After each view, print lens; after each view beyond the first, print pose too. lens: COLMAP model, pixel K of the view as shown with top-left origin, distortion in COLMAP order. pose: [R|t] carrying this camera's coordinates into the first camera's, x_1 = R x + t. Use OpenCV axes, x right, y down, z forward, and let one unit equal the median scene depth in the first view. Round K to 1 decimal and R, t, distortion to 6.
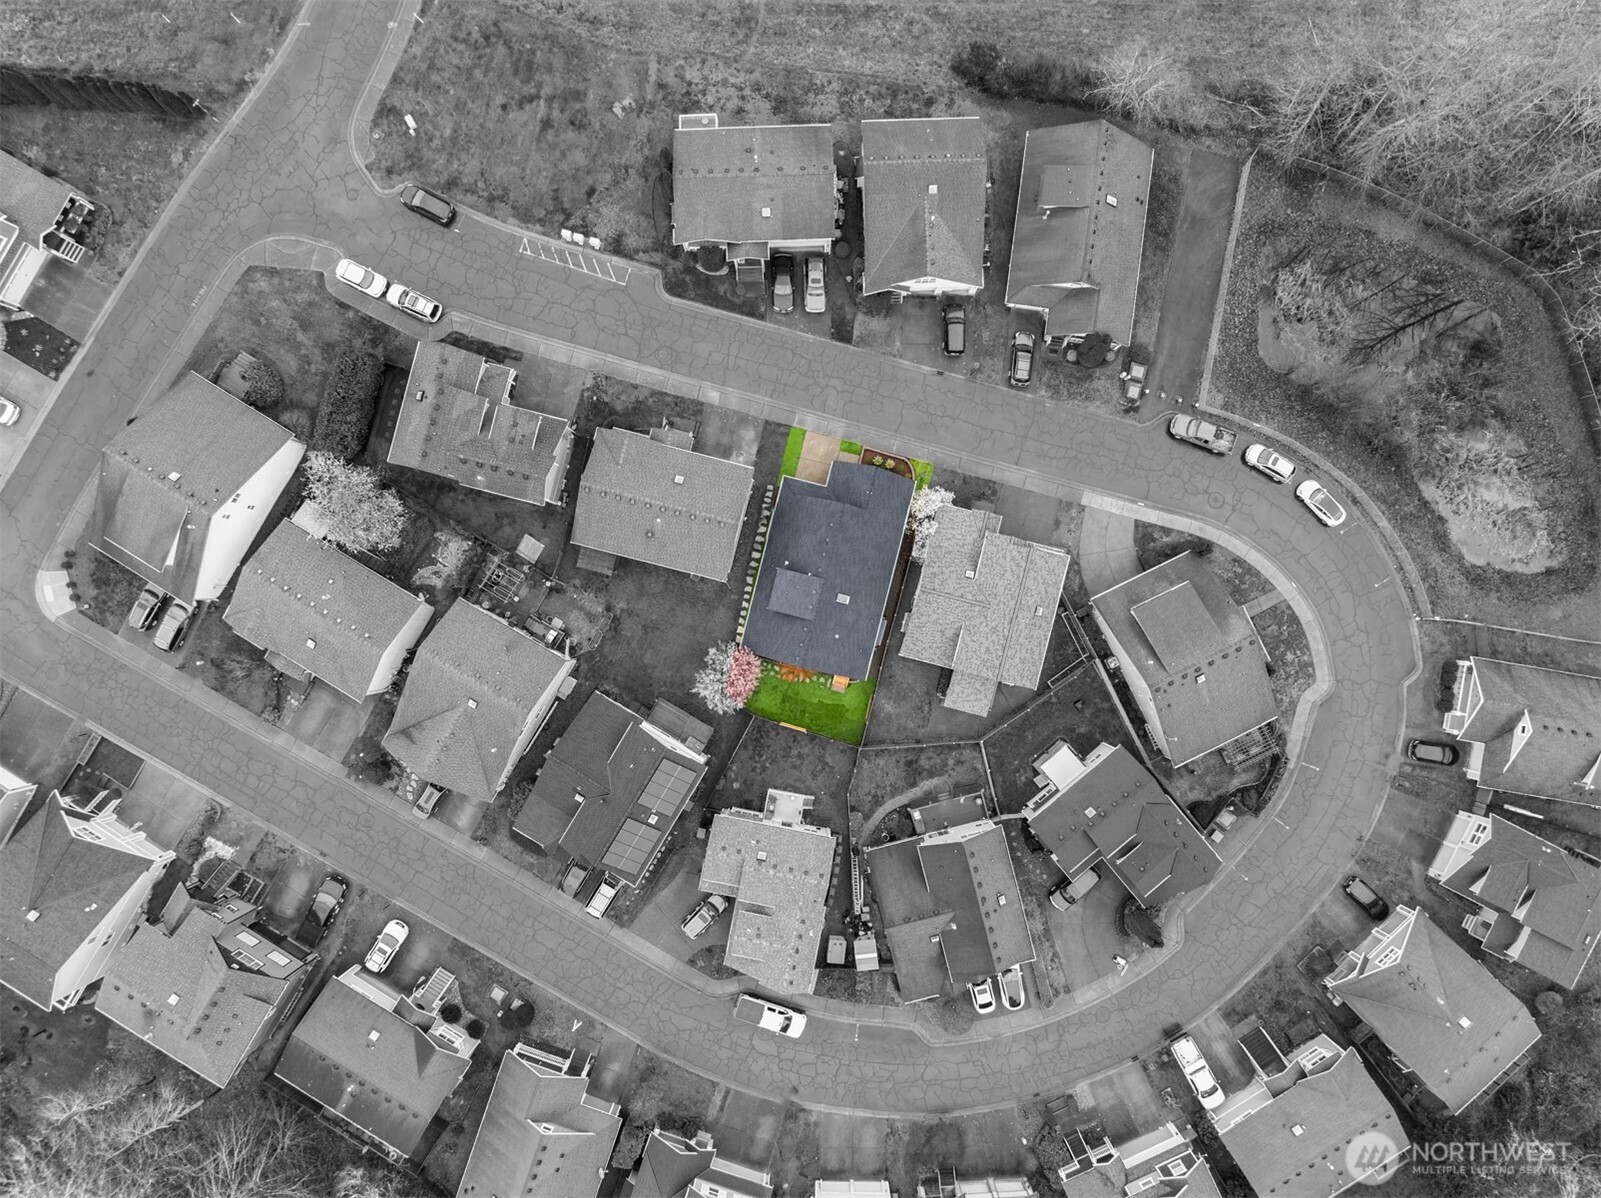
lens RADIAL K [[1126.8, 0, 797.8], [0, 1126.8, 603.9], [0, 0, 1]] dist [-0.037224, -0.001515]
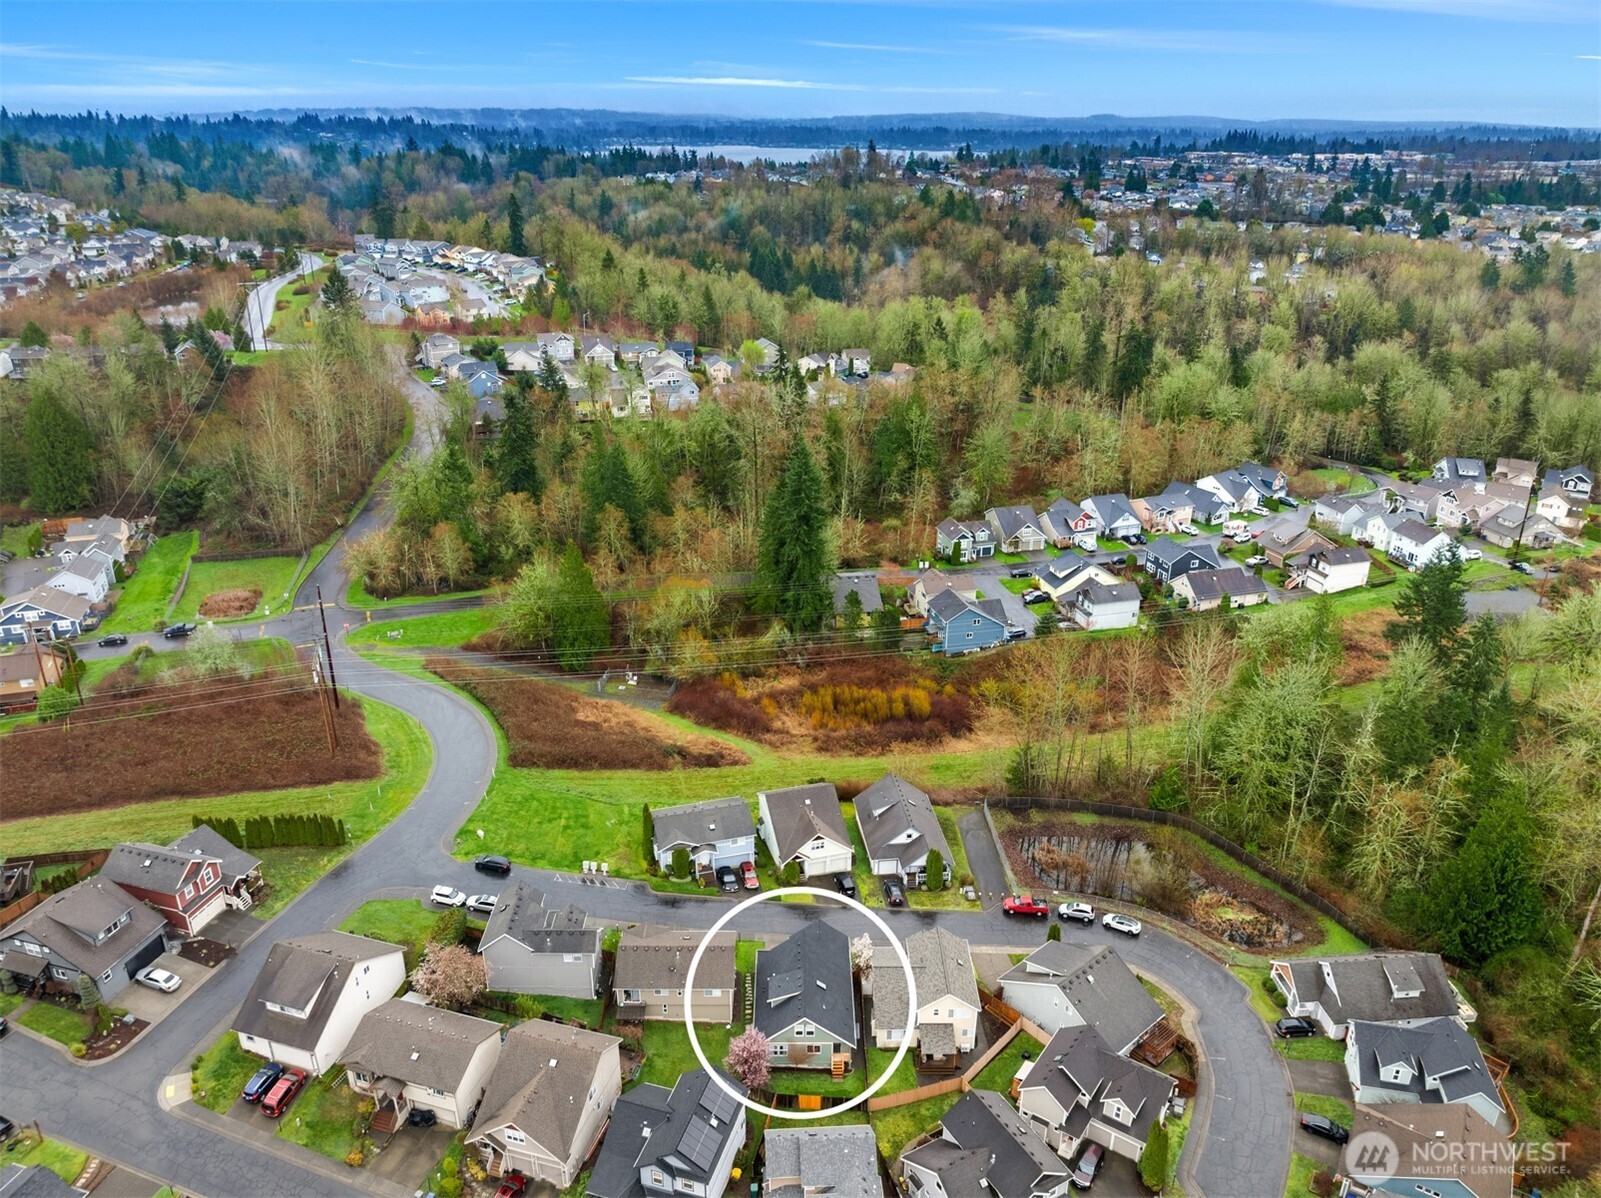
lens RADIAL K [[1126.8, 0, 801.9], [0, 1126.8, 599.9], [0, 0, 1]] dist [-0.037224, -0.001515]
pose [[0.967589, -0.086719, 0.237174, -0.252098], [0.251871, 0.399271, -0.881557, 0.957011], [-0.018249, 0.912722, 0.408173, 0.030881]]
